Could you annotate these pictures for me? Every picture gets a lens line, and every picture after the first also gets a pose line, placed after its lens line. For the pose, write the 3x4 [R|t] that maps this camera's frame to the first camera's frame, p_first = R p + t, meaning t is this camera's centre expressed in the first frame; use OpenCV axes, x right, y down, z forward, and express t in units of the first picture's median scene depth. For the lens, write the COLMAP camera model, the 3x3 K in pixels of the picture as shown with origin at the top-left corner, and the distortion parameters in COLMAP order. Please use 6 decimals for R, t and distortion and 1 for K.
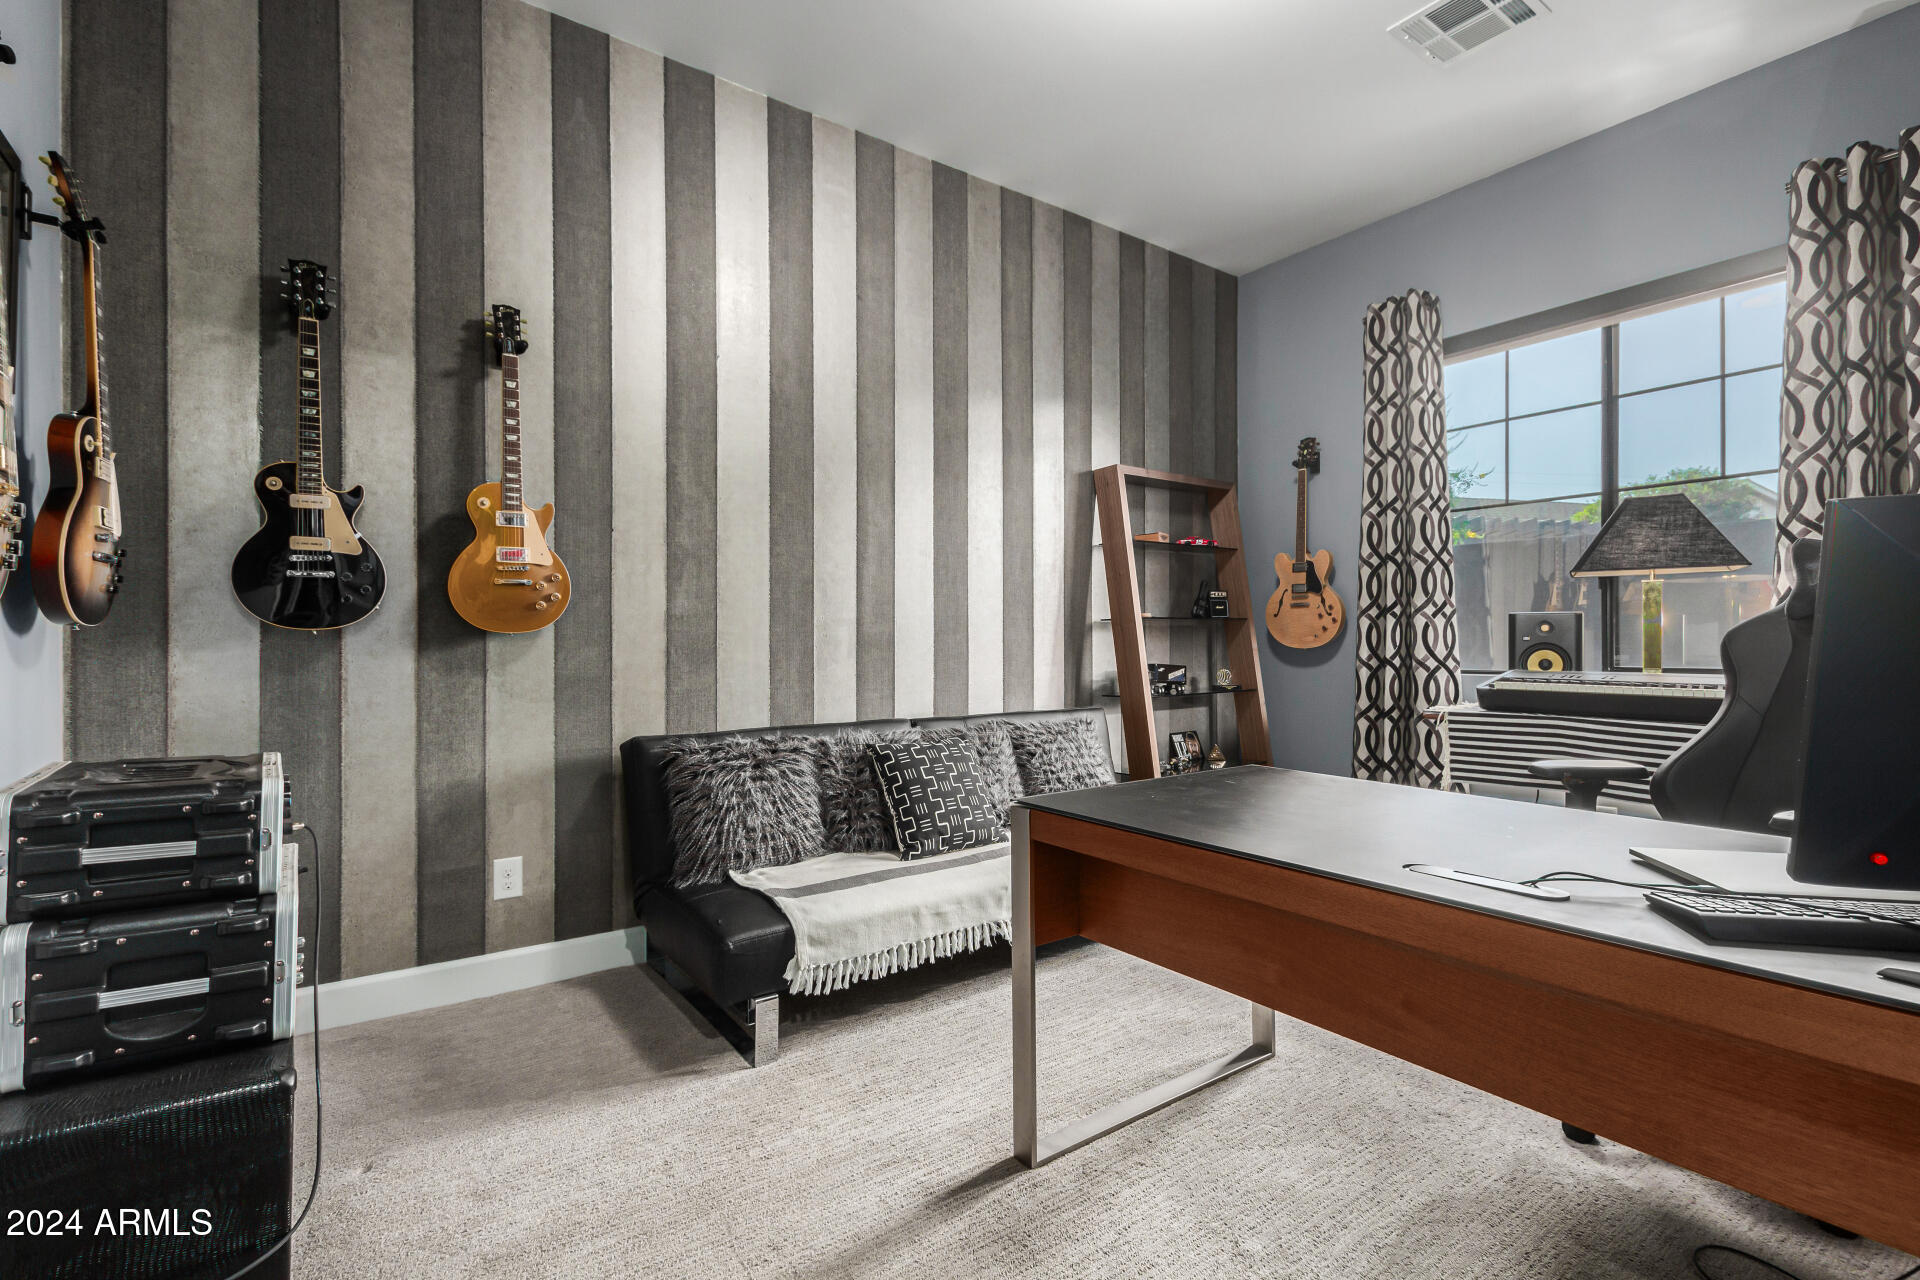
lens RADIAL K [[897.4, 0, 1003.8], [0, 897.4, 647.9], [0, 0, 1]] dist [0.008886, -0.000212]
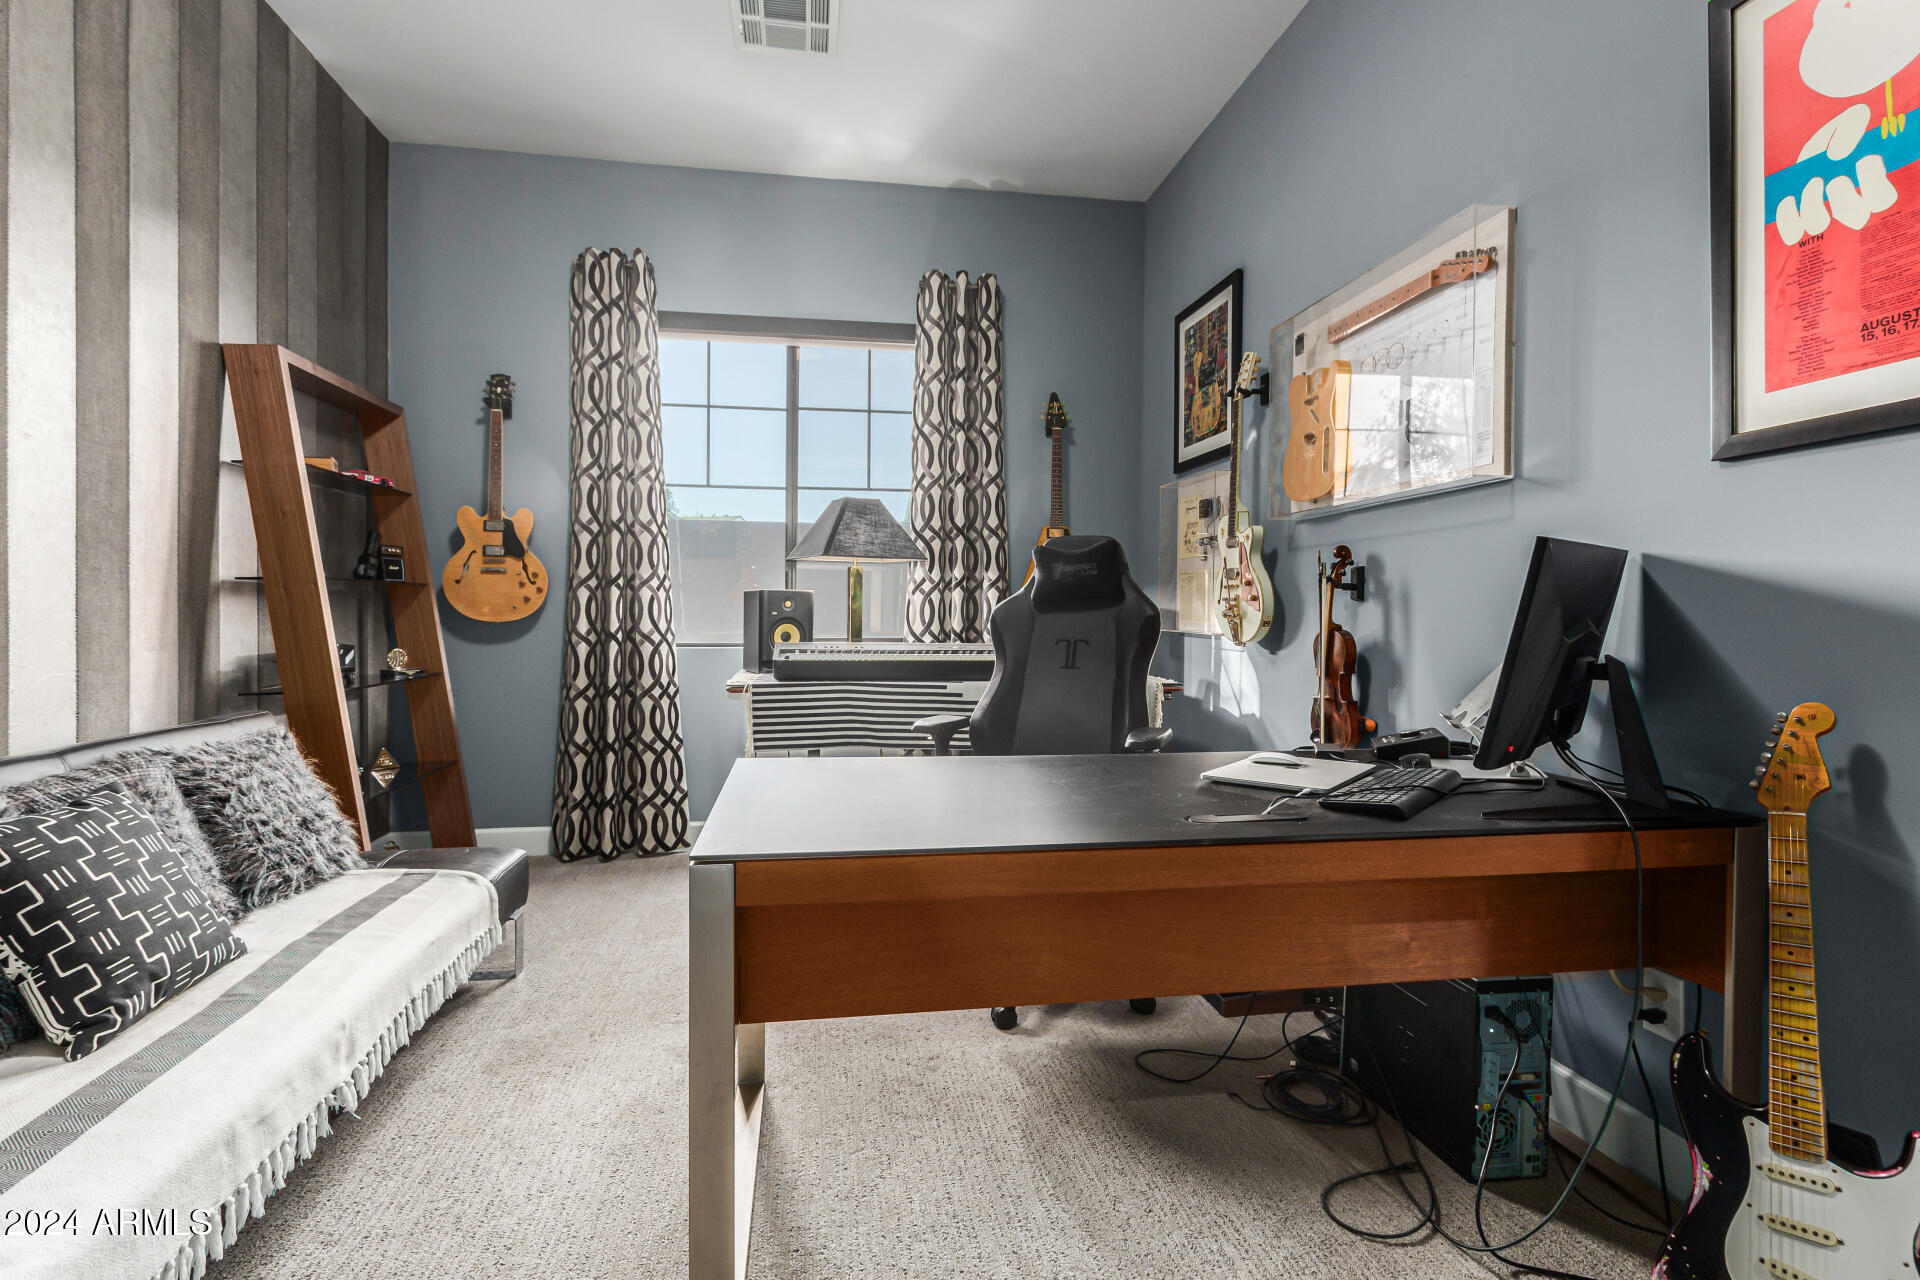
lens RADIAL K [[880.6, 0, 954.9], [0, 880.6, 628.7], [0, 0, 1]] dist [0.008800, -0.004129]
pose [[0.473934, -0.006577, 0.880536, -0.222854], [-0.002205, 0.999960, 0.008656, -0.001181], [-0.880557, -0.006044, 0.473901, 0.255550]]
